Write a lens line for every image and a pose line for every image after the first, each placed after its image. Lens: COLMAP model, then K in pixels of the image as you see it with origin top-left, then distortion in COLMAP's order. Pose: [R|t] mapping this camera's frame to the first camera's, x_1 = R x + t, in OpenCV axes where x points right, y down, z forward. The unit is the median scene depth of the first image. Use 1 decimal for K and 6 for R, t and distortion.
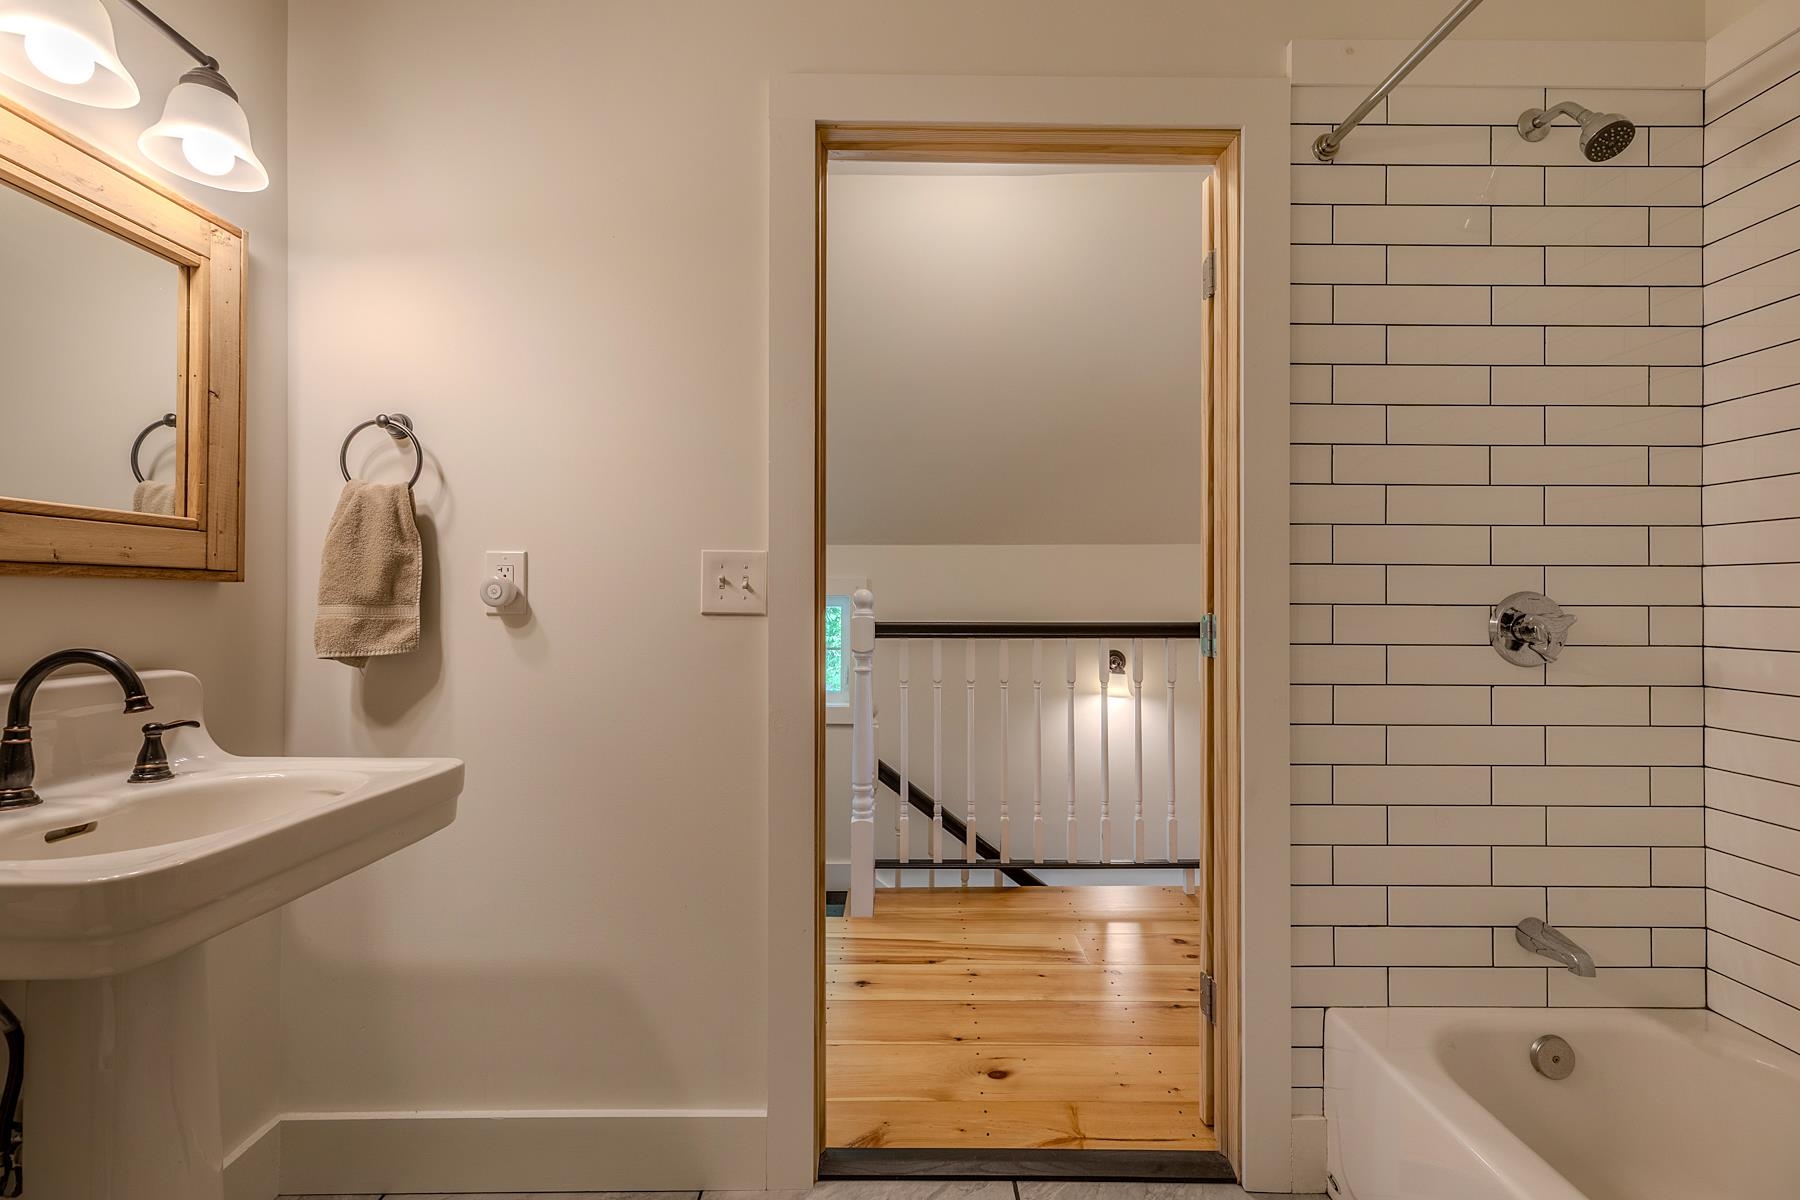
lens RADIAL K [[842.1, 0, 901.2], [0, 842.1, 596.1], [0, 0, 1]] dist [0.011196, 0.000900]
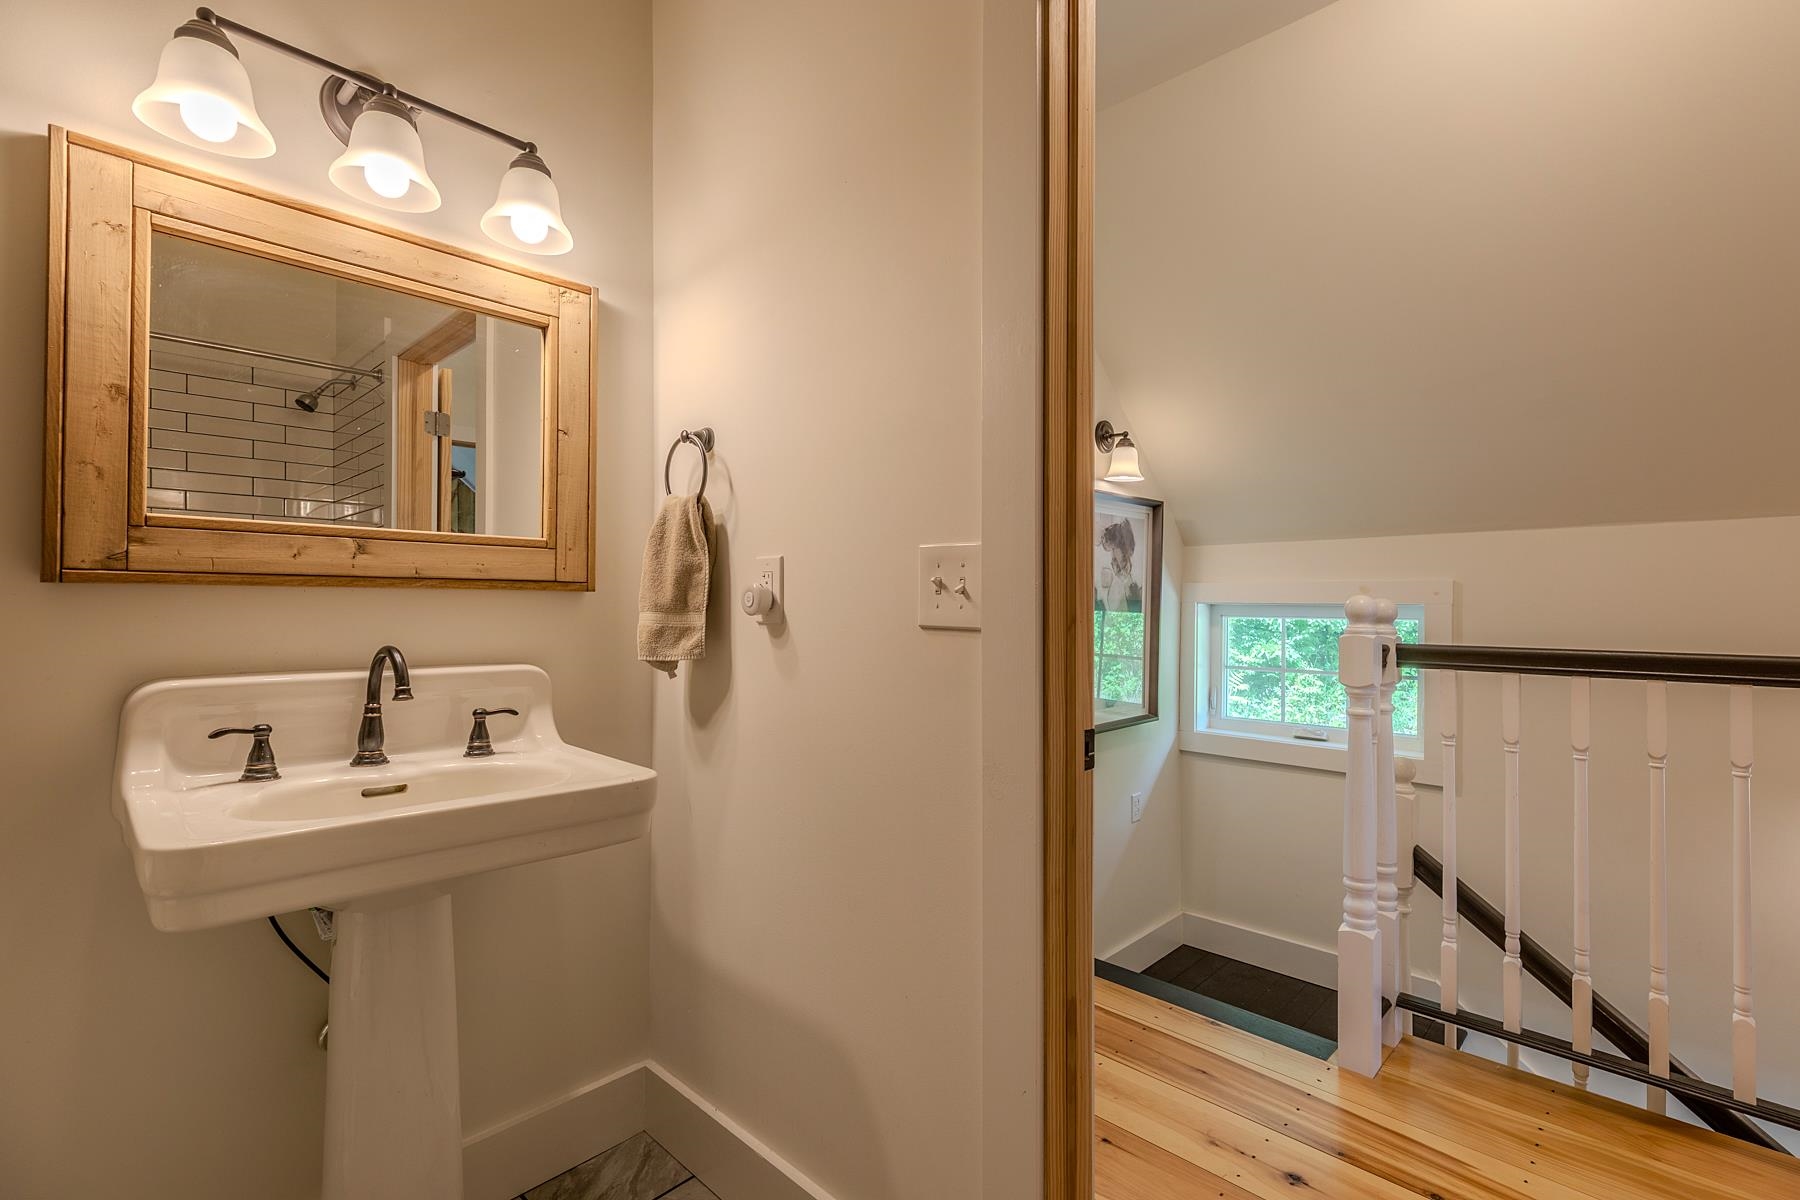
lens RADIAL K [[842.1, 0, 901.4], [0, 842.1, 600.8], [0, 0, 1]] dist [0.011196, 0.000900]
pose [[0.714229, -0.001817, -0.699910, 0.310833], [-0.001796, 0.999989, -0.004429, 0.000294], [0.699910, 0.004420, 0.714217, 0.449329]]
